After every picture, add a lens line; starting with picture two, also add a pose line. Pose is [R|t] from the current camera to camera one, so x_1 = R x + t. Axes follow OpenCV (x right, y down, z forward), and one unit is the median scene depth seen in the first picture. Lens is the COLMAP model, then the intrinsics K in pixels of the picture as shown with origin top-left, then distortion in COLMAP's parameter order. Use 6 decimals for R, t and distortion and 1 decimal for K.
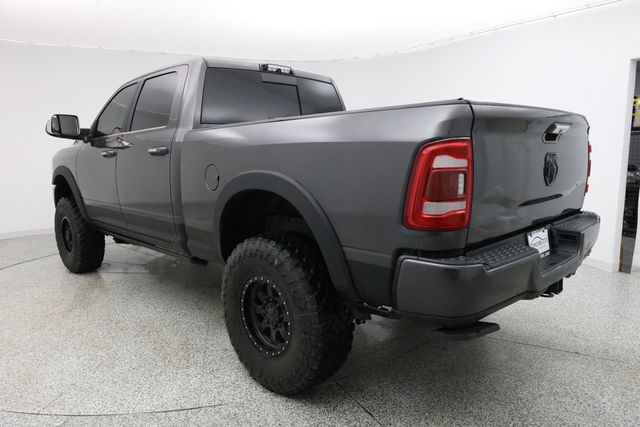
lens RADIAL K [[441.5, 0, 320.0], [0, 441.5, 213.5], [0, 0, 1]] dist [-0.015856, -0.002375]
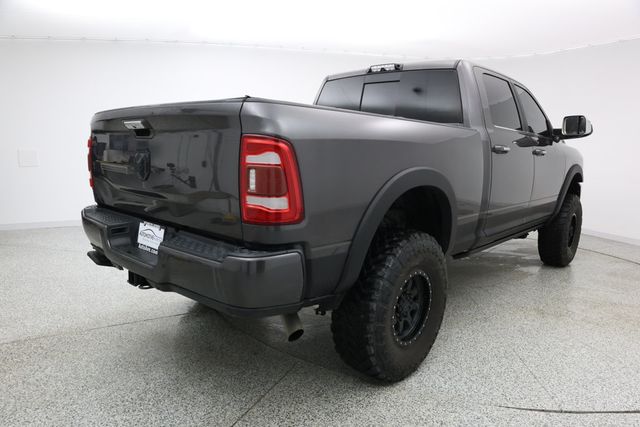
lens RADIAL K [[444.7, 0, 320.0], [0, 444.7, 213.5], [0, 0, 1]] dist [-0.066142, -0.003726]
pose [[0.040426, 0.165026, -0.985460, 1.362311], [-0.164112, 0.973969, 0.156369, -0.188793], [0.985613, 0.155405, 0.066457, 1.178939]]
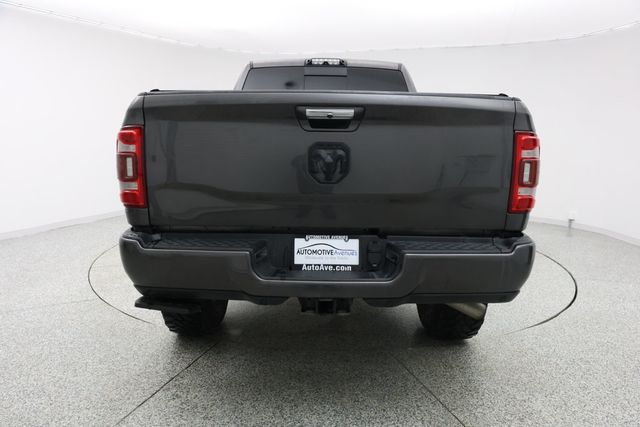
lens RADIAL K [[444.7, 0, 320.0], [0, 444.7, 213.5], [0, 0, 1]] dist [-0.066142, -0.003726]
pose [[0.705321, 0.135904, -0.695739, 0.957029], [-0.122114, 0.990073, 0.069603, -0.056477], [0.698291, 0.035867, 0.714914, 0.348230]]
